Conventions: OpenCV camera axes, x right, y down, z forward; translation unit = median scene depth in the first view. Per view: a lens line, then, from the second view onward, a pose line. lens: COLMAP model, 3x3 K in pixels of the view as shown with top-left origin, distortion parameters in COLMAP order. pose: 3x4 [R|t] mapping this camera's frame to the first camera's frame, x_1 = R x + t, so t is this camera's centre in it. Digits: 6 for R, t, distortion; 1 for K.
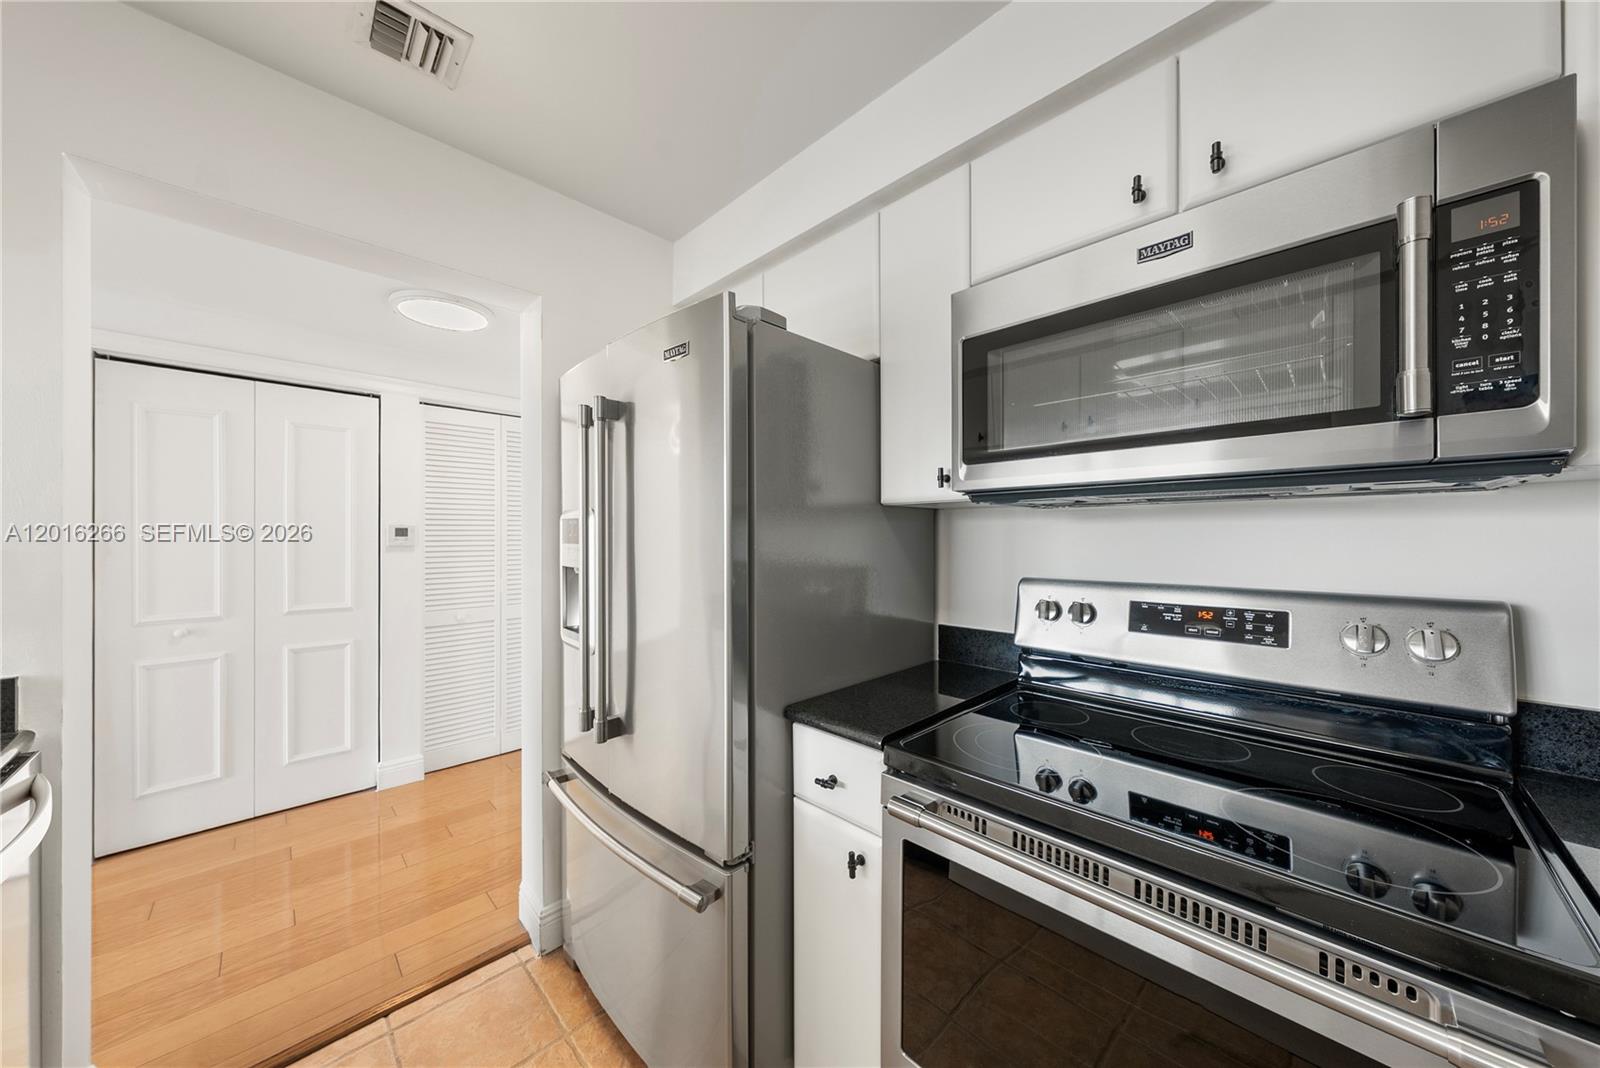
lens RADIAL K [[537.9, 0, 790.3], [0, 537.9, 538.0], [0, 0, 1]] dist [-0.001218, -0.000056]
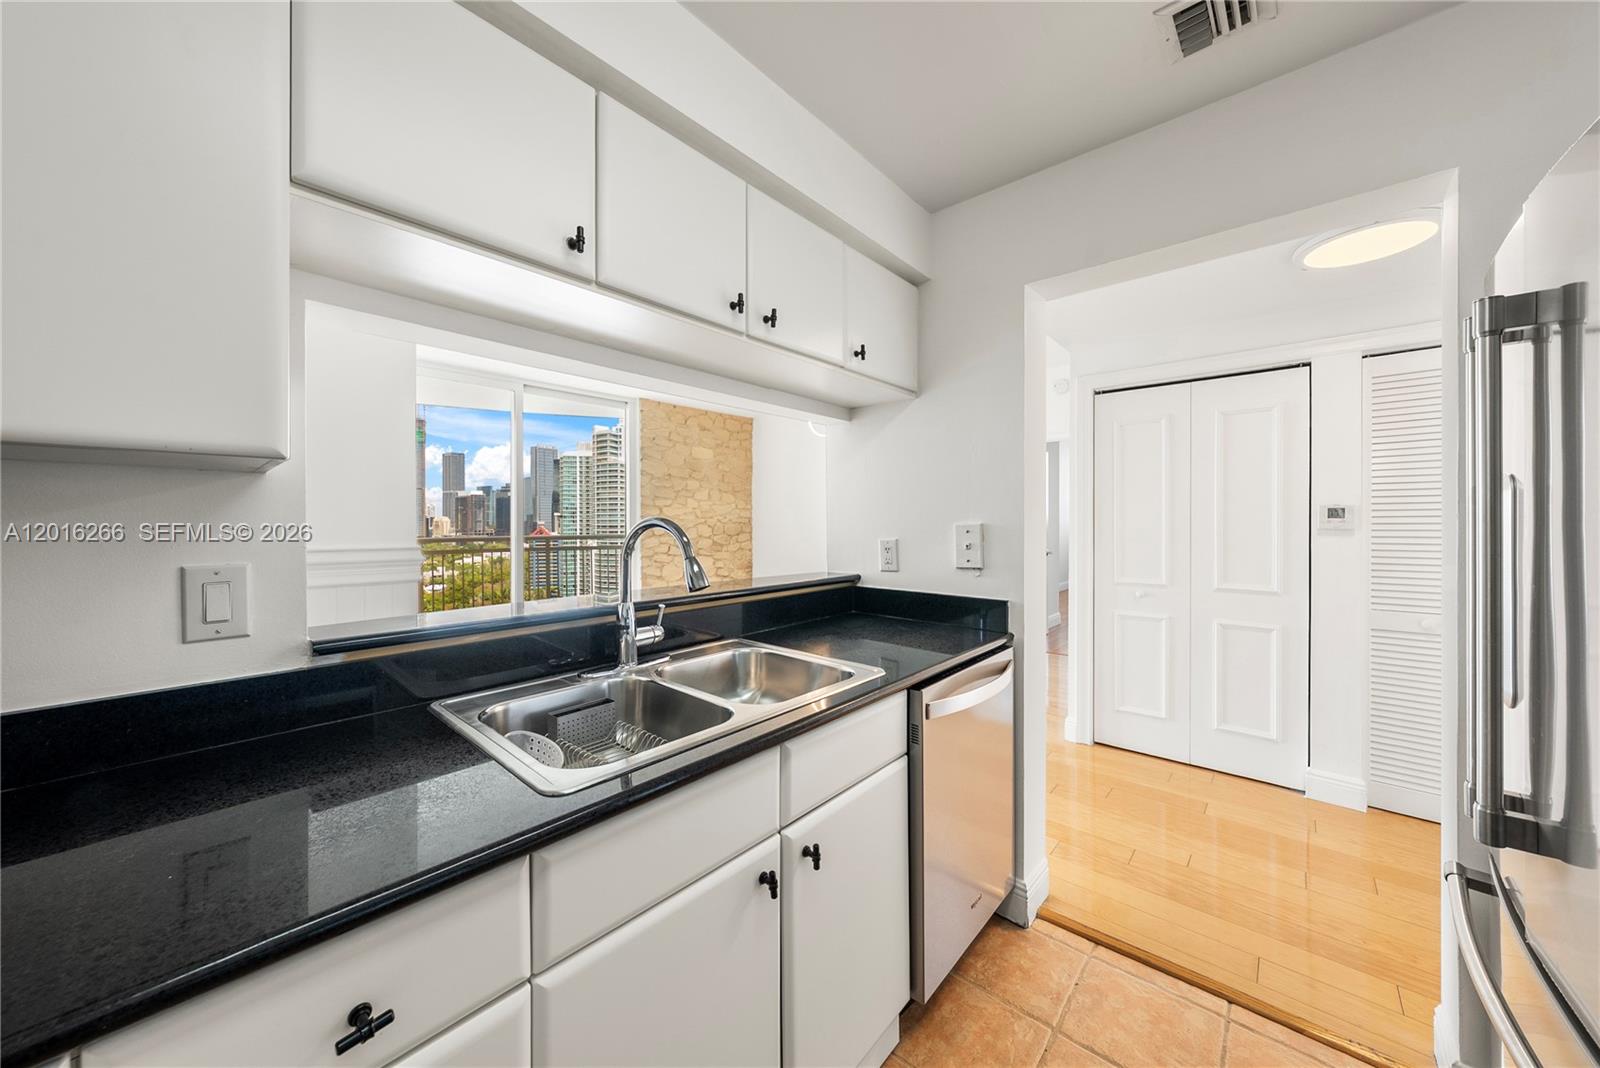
lens RADIAL K [[558.2, 0, 793.3], [0, 558.2, 521.3], [0, 0, 1]] dist [-0.002172, 0.000009]
pose [[0.073140, 0.003010, -0.997317, 0.121011], [0.000746, 0.999995, 0.003073, -0.001430], [0.997321, -0.000969, 0.073137, 0.069704]]
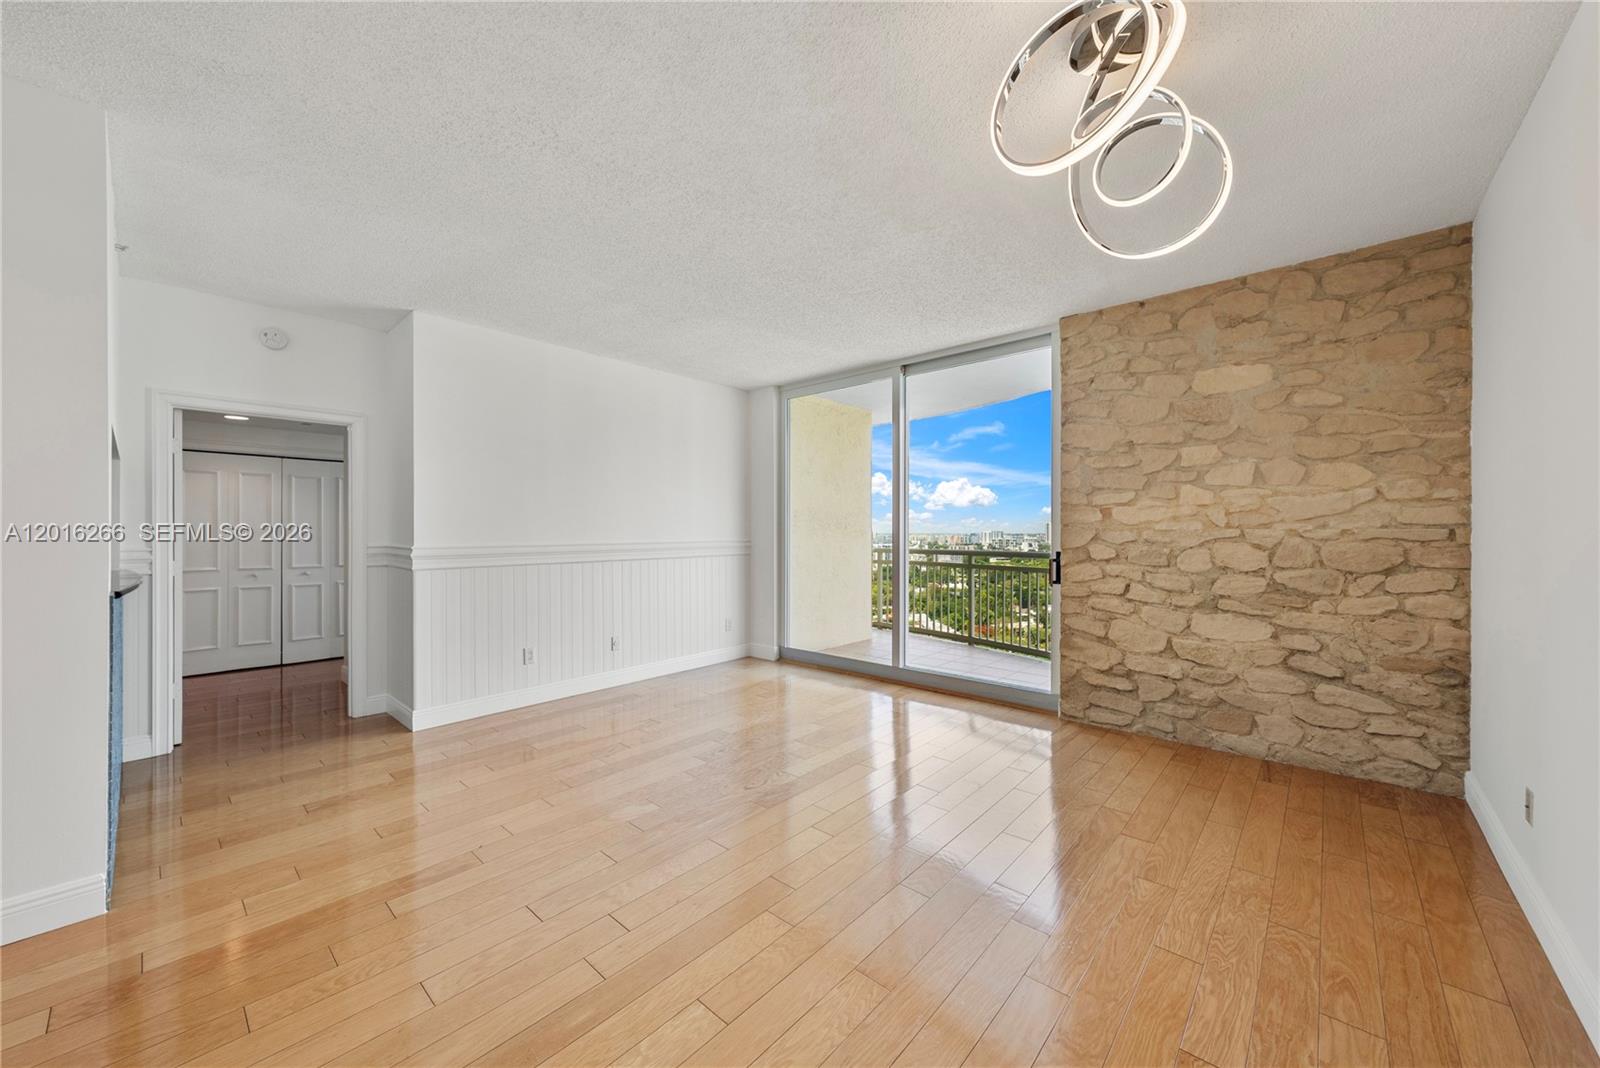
lens RADIAL K [[592.9, 0, 787.2], [0, 592.9, 532.3], [0, 0, 1]] dist [-0.002207, -0.000037]
pose [[-0.998136, -0.000380, -0.061031, -1.731223], [-0.000591, 0.999994, 0.003447, -0.002341], [0.061030, 0.003477, -0.998130, 1.102385]]
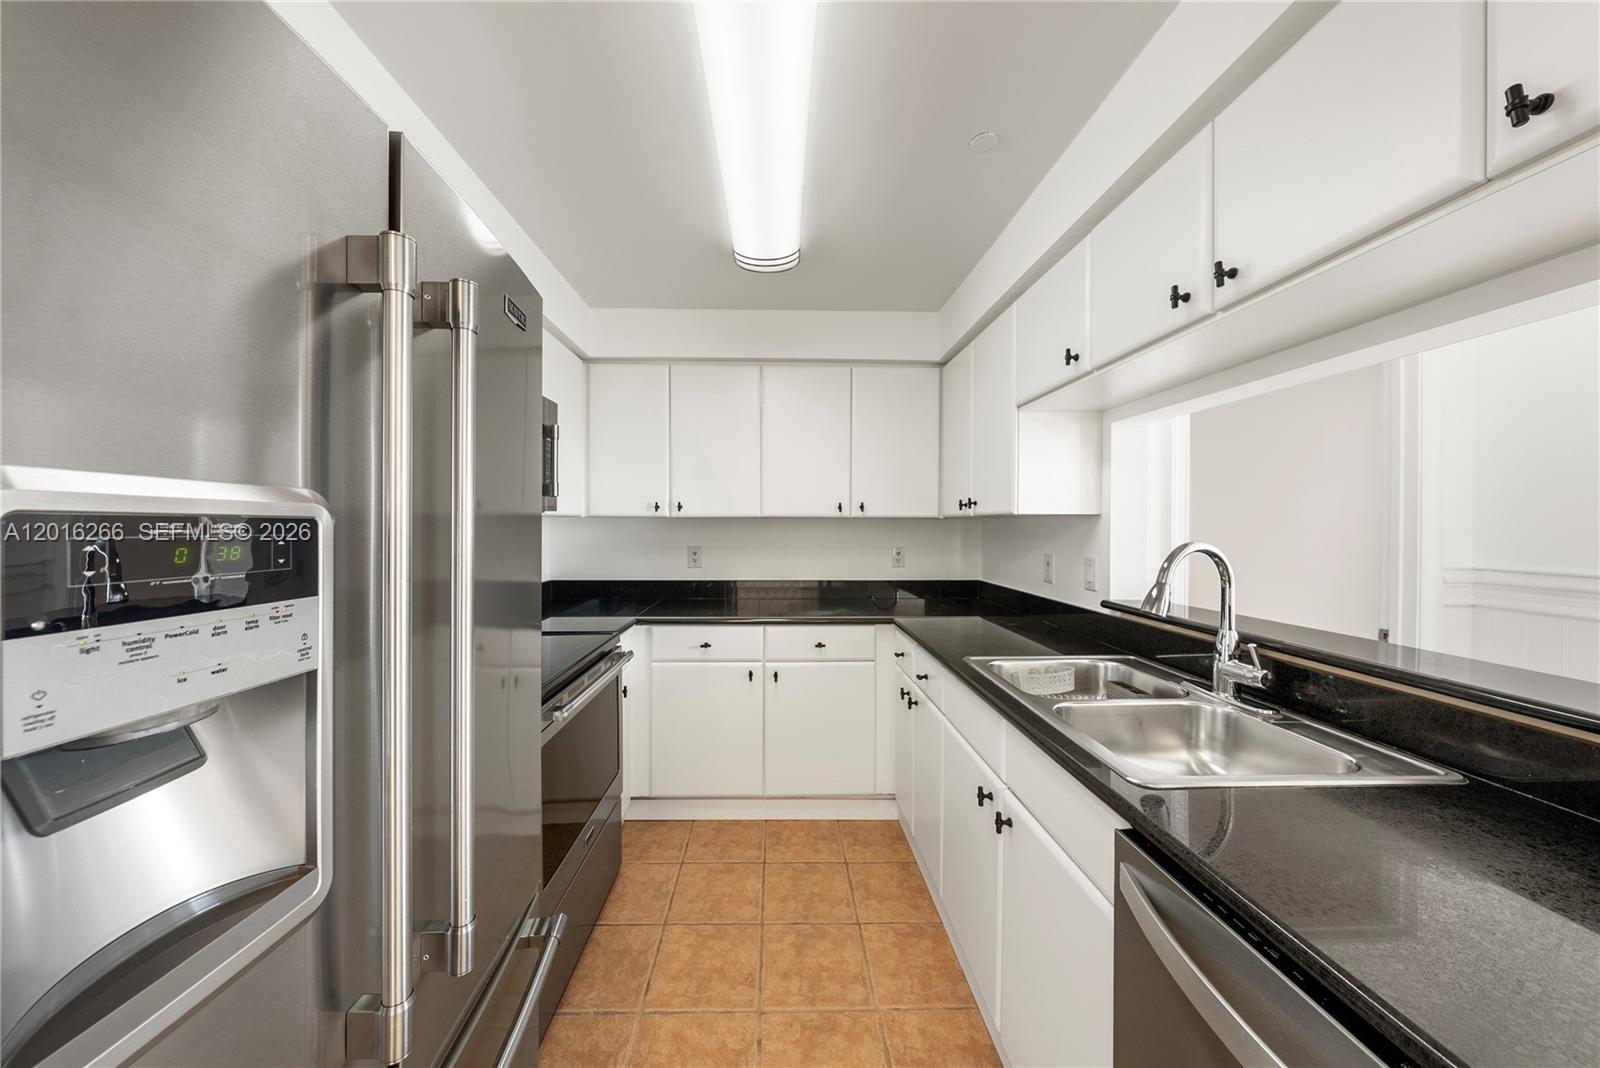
lens RADIAL K [[536.3, 0, 795.1], [0, 536.3, 531.0], [0, 0, 1]] dist [-0.000546, -0.000014]
pose [[-0.744436, -0.008000, 0.667646, -0.477575], [-0.000645, 0.999936, 0.011263, -0.018724], [-0.667694, 0.007954, -0.744393, 0.600560]]
